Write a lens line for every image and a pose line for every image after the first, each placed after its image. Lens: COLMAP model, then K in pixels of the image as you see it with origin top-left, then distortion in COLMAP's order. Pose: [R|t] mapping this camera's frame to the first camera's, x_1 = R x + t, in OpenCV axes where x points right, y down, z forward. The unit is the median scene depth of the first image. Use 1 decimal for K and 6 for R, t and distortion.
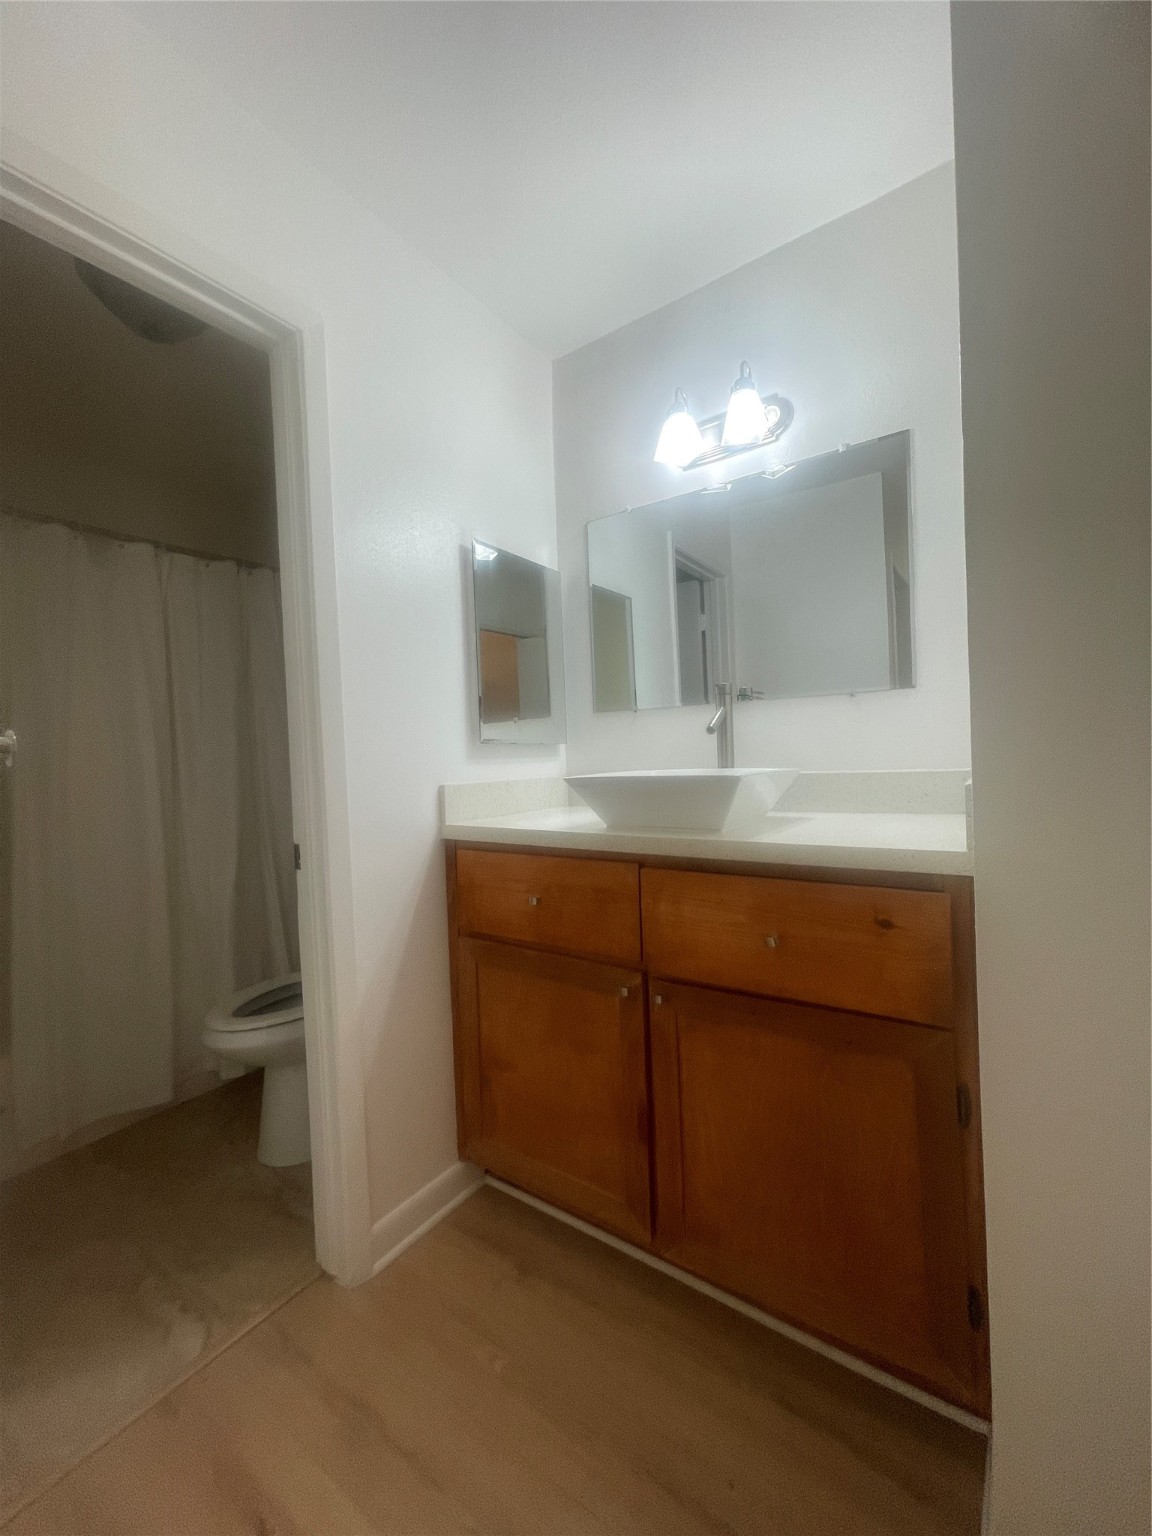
lens RADIAL K [[621.1, 0, 579.1], [0, 621.1, 763.8], [0, 0, 1]] dist [0.001797, 0.000929]
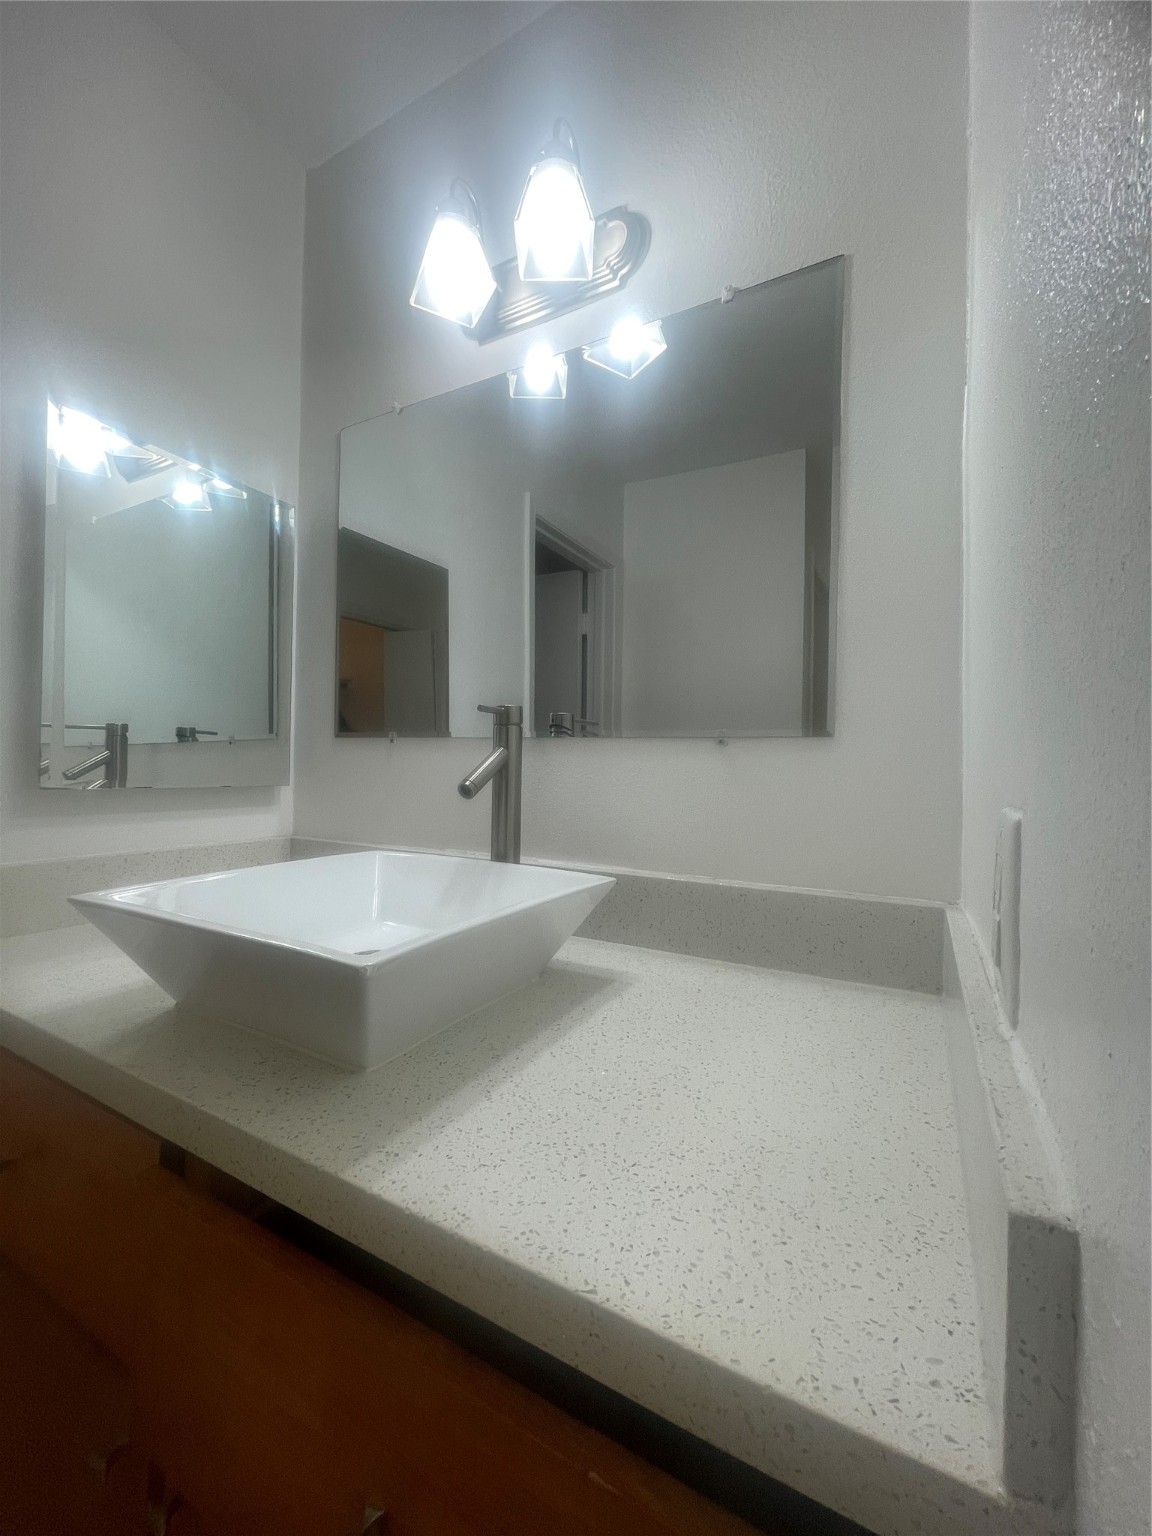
lens RADIAL K [[621.1, 0, 581.0], [0, 621.1, 764.0], [0, 0, 1]] dist [0.001797, 0.000929]
pose [[0.992434, 0.055061, 0.109743, 0.204644], [-0.053382, 0.998409, -0.018183, -0.059379], [-0.110570, 0.012187, 0.993794, 0.373871]]
